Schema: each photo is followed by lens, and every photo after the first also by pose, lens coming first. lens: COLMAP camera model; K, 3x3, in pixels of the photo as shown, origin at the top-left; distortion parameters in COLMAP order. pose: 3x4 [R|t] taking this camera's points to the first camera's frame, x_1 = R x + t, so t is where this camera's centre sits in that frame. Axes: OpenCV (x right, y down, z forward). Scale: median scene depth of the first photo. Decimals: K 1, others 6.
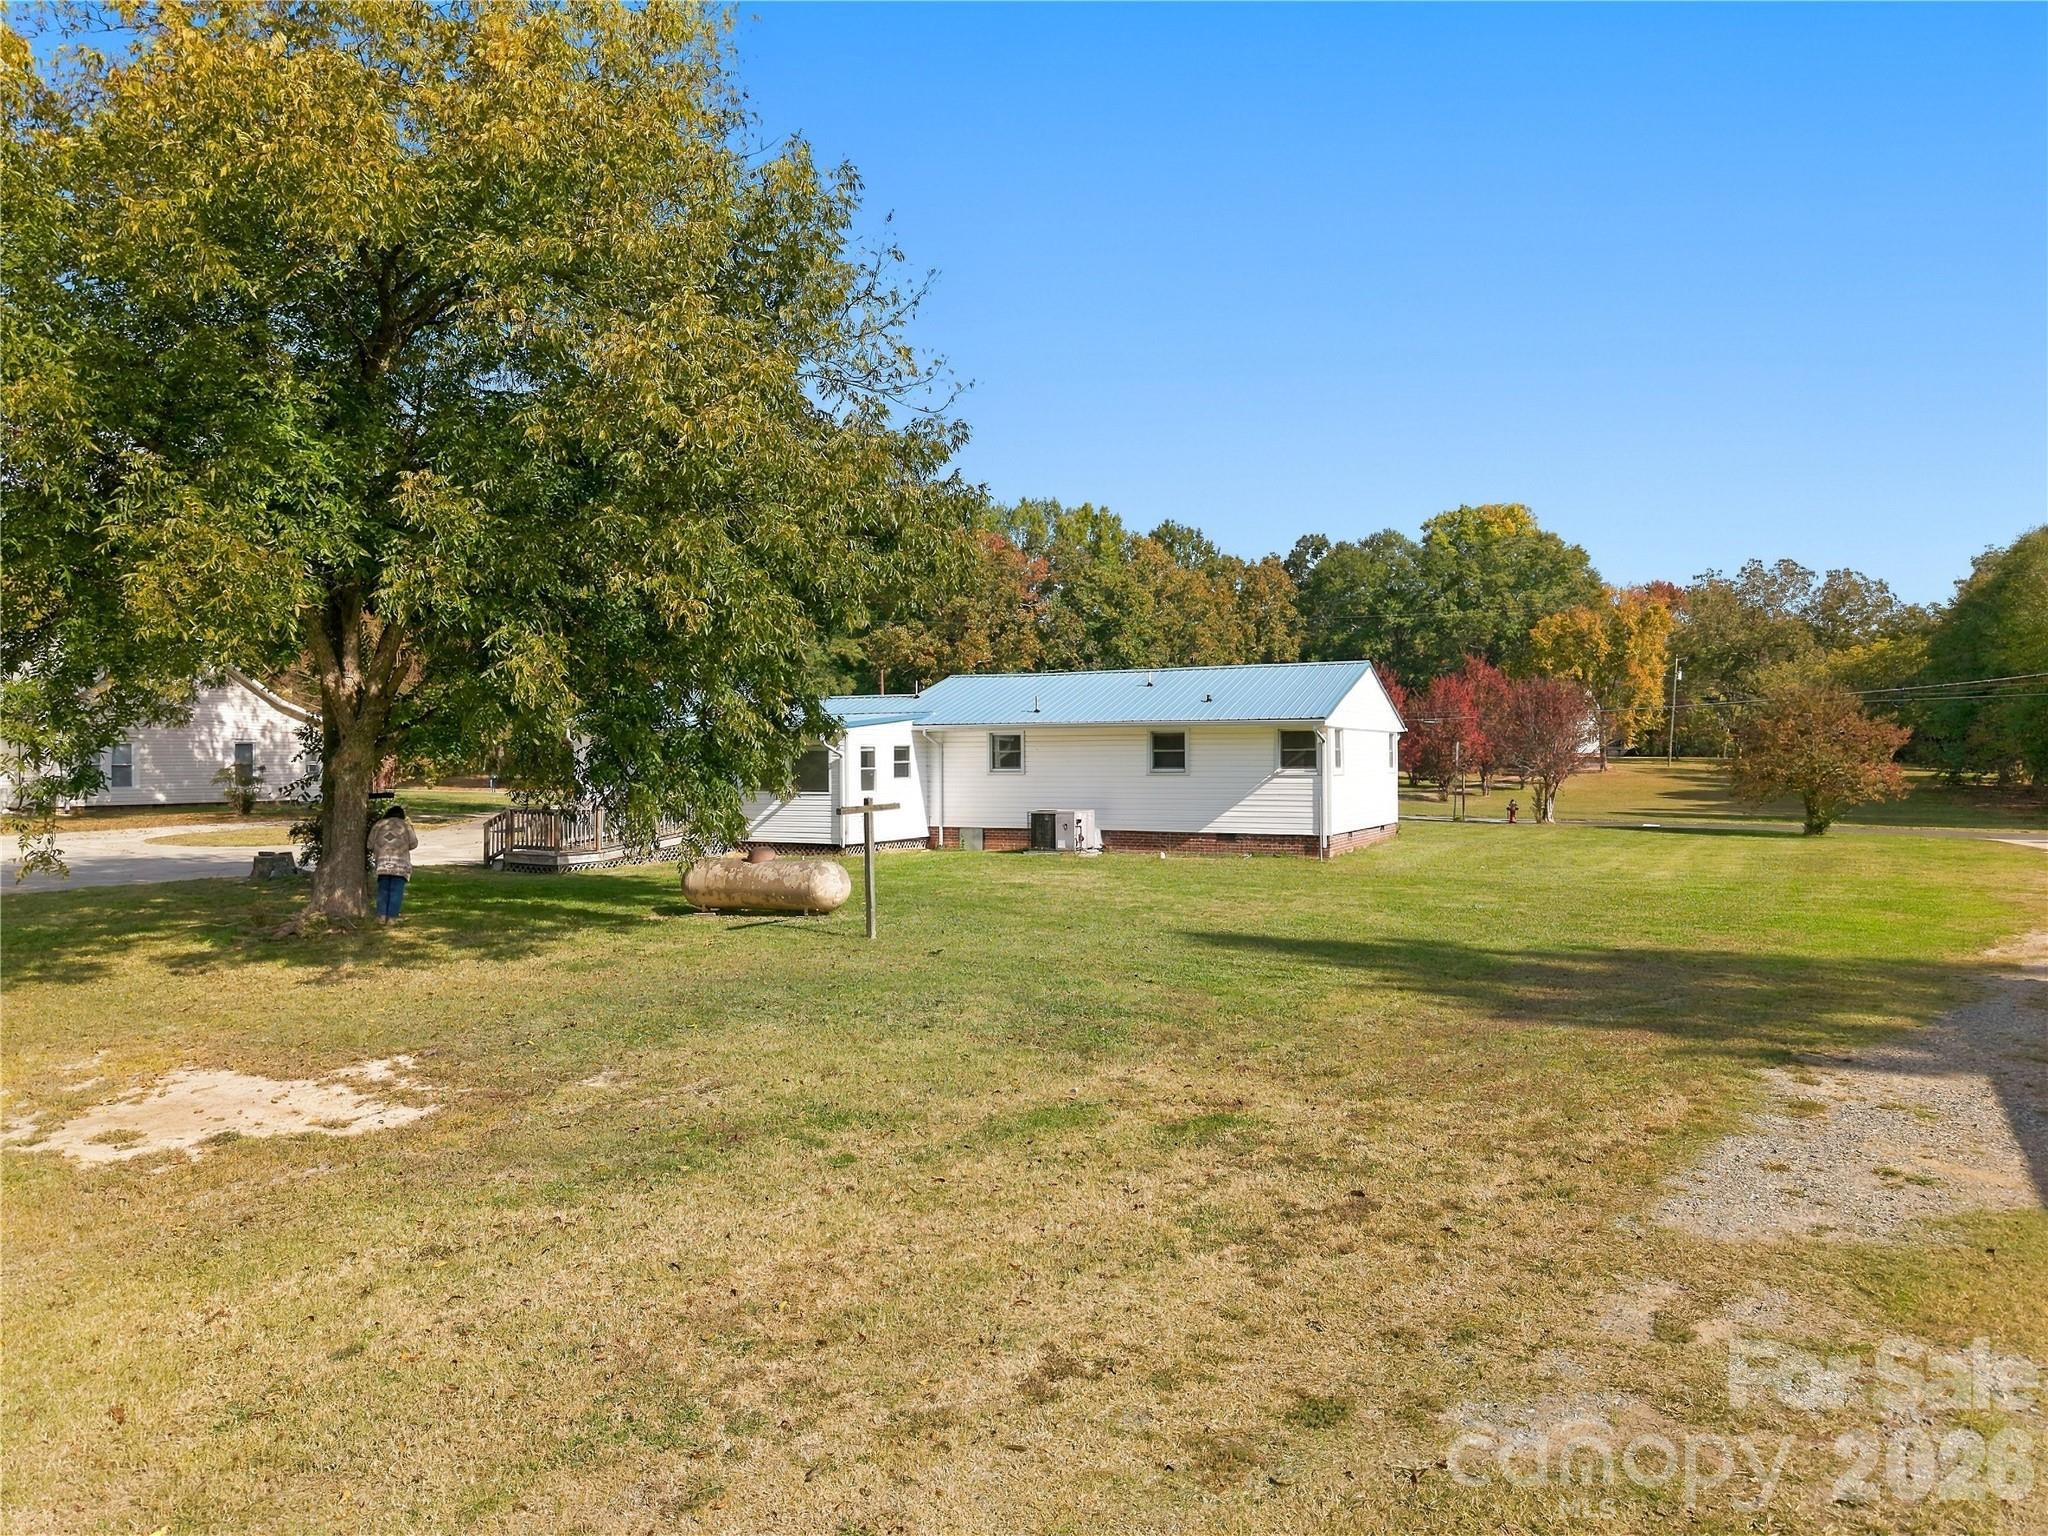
lens RADIAL K [[1390.1, 0, 1019.3], [0, 1390.1, 771.3], [0, 0, 1]] dist [0.079477, -0.096361]
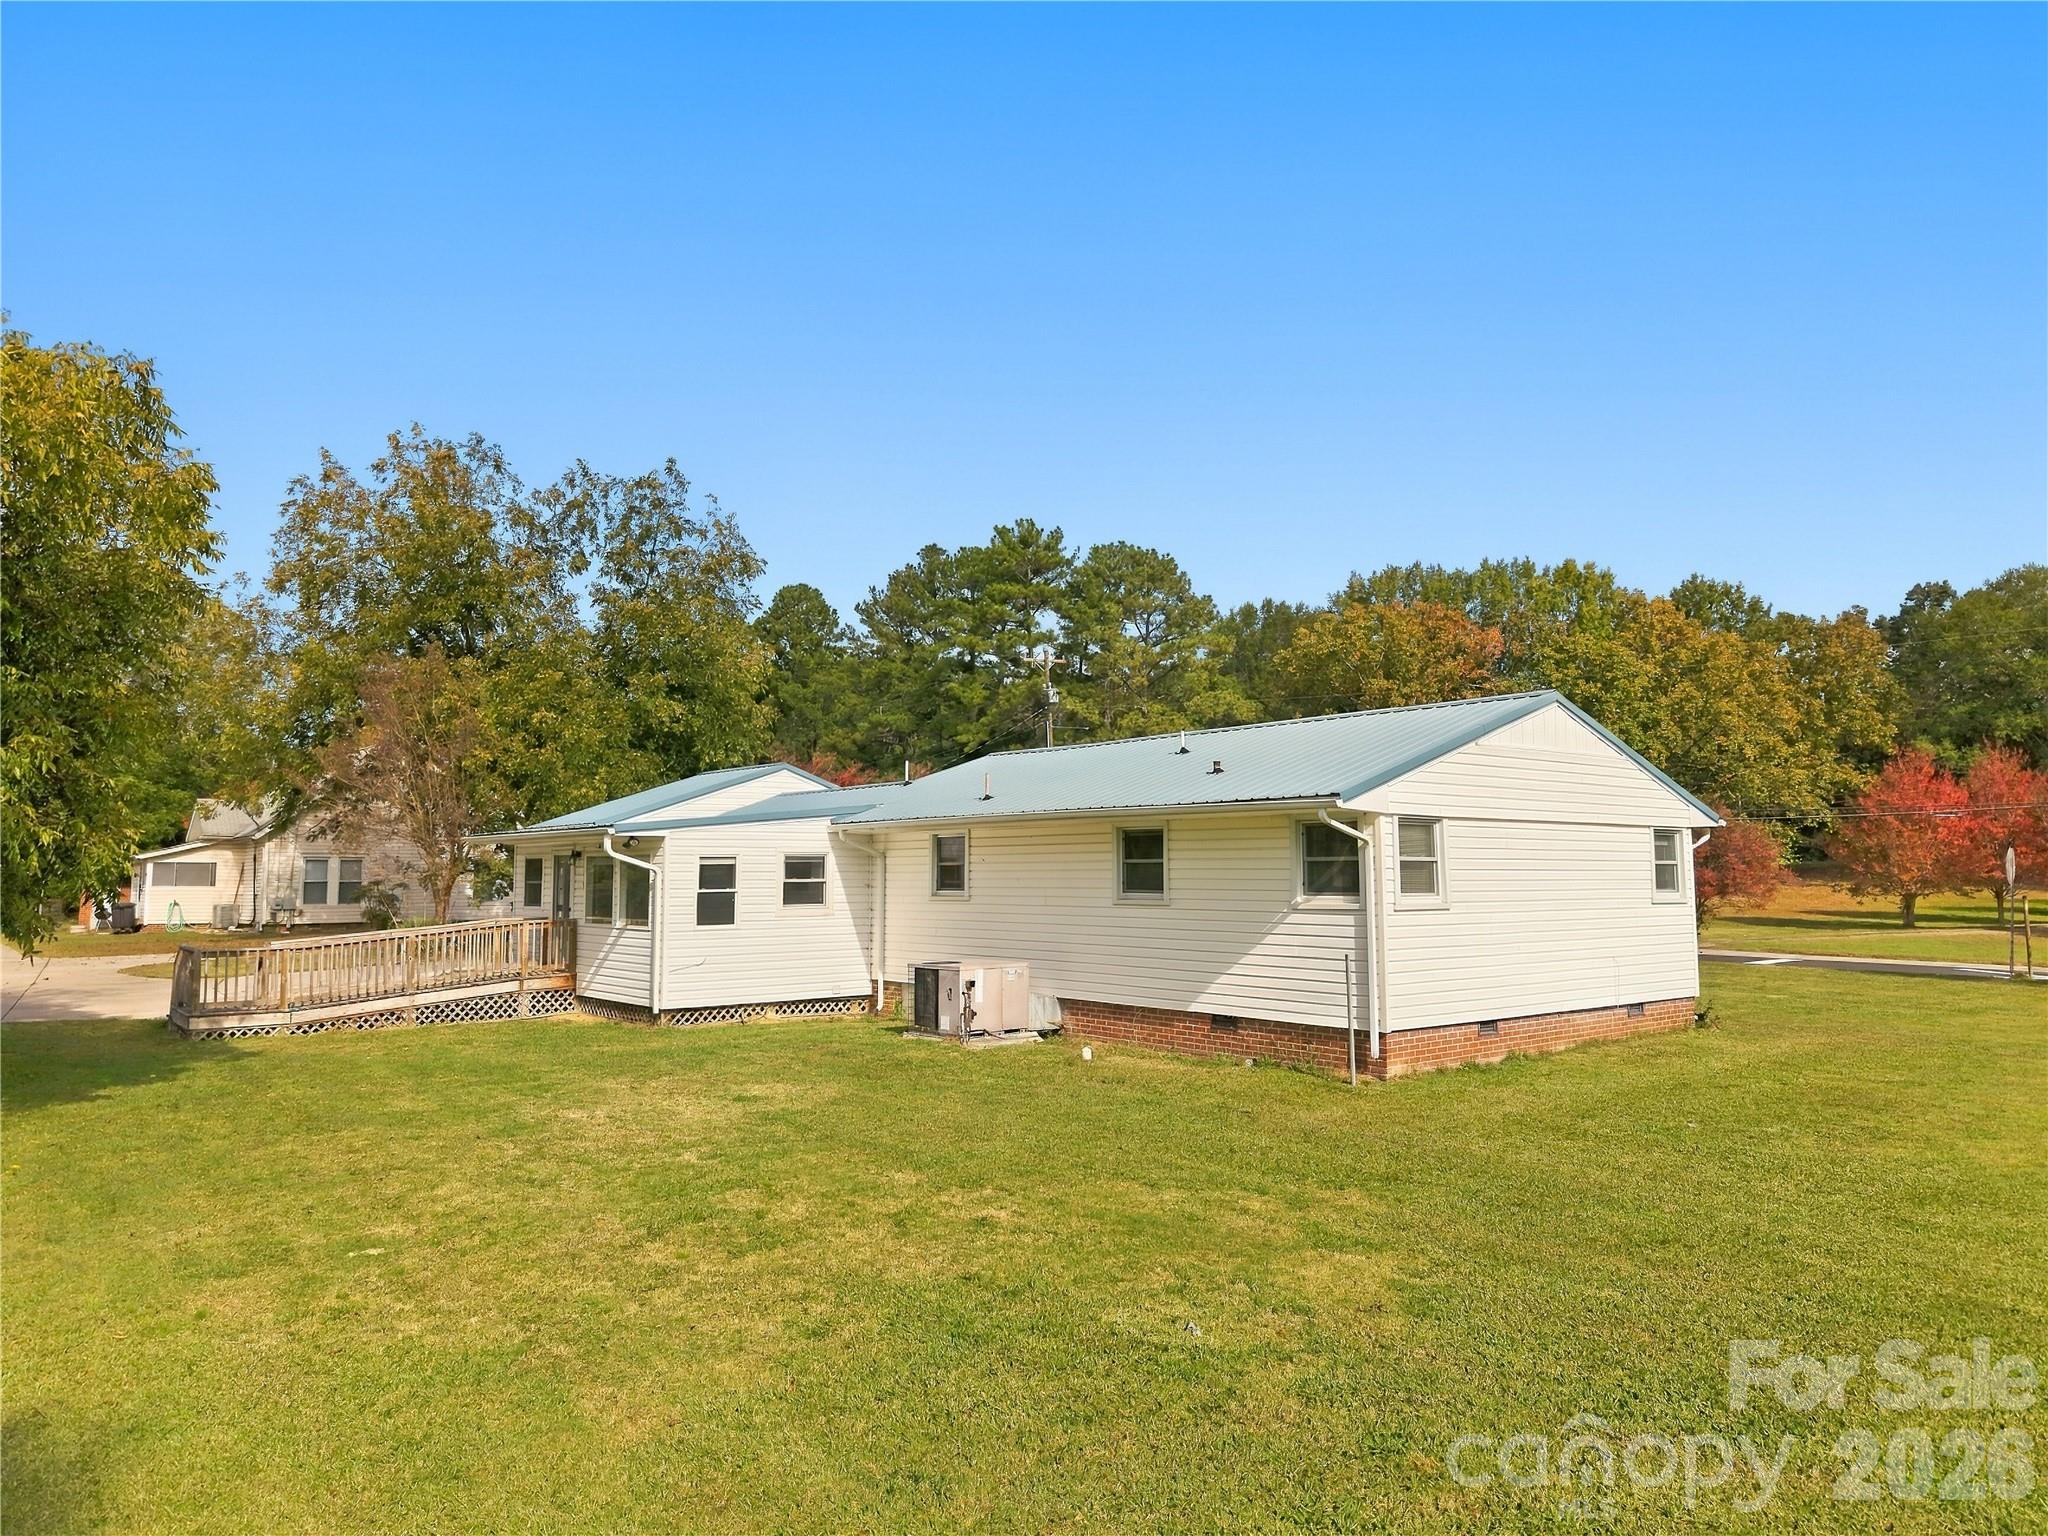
lens RADIAL K [[1385.1, 0, 1025.3], [0, 1385.1, 736.2], [0, 0, 1]] dist [0.052116, -0.088908]
pose [[0.910432, -0.040397, -0.411680, 0.113977], [-0.004025, 0.994308, -0.106470, -0.002035], [0.413638, 0.098591, 0.905087, 0.176553]]
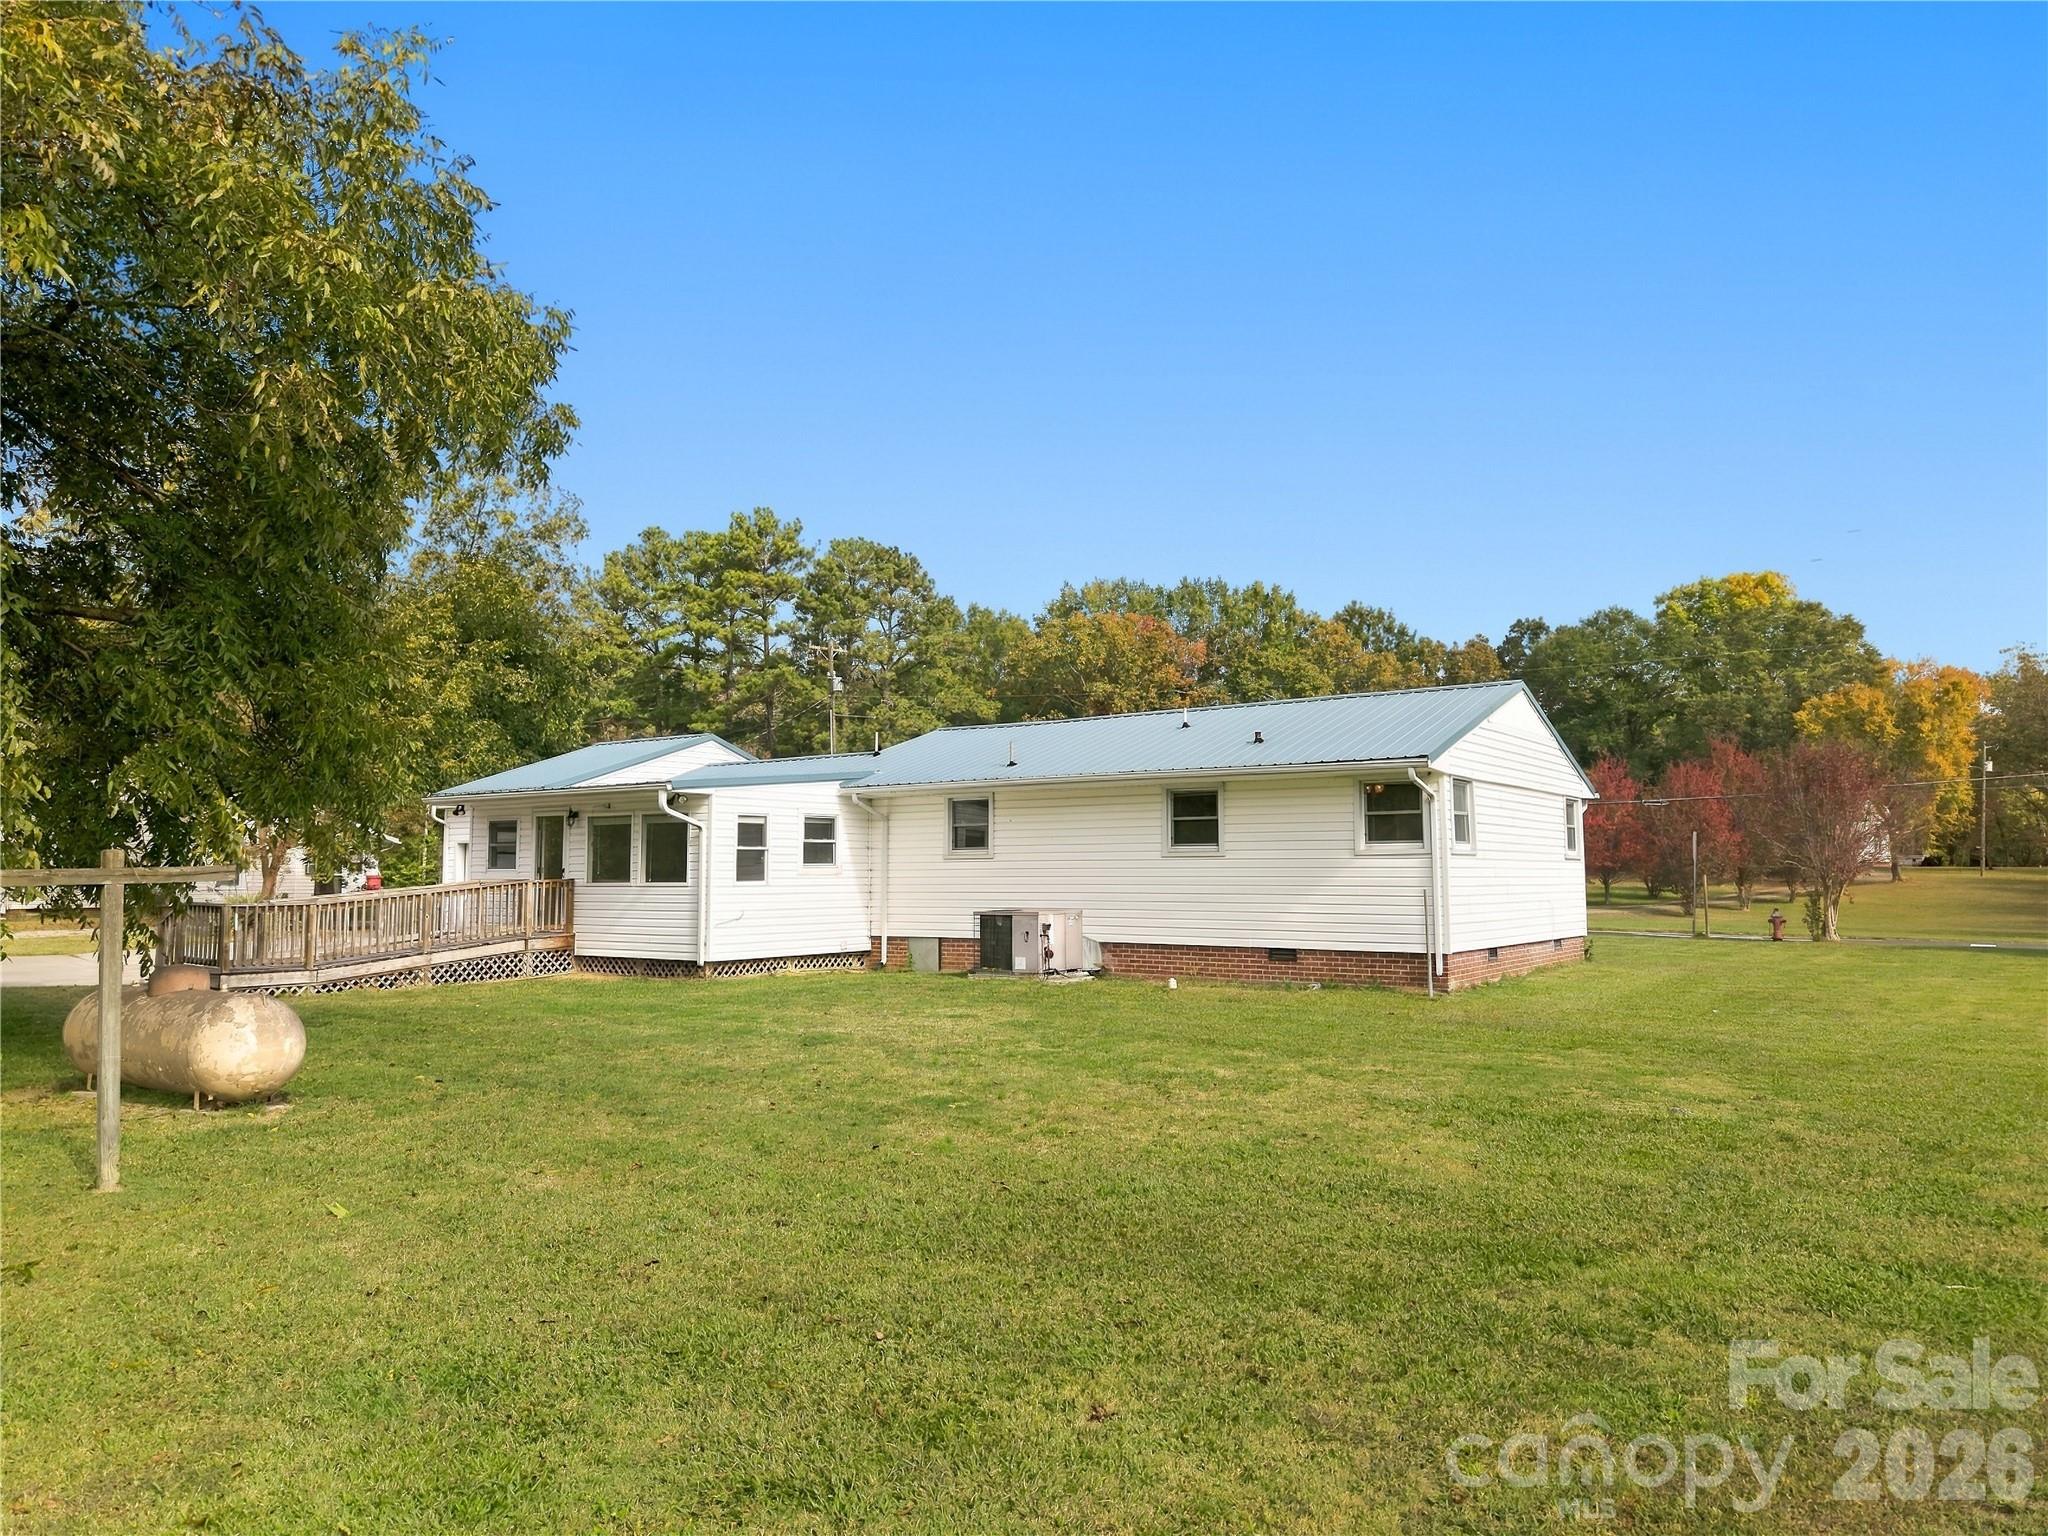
lens RADIAL K [[1383.3, 0, 1034.2], [0, 1383.3, 766.5], [0, 0, 1]] dist [0.056729, -0.059031]
pose [[0.988536, -0.011549, -0.150545, 0.049744], [-0.001753, 0.996125, -0.087927, 0.006716], [0.150978, 0.087183, 0.984685, 0.135116]]
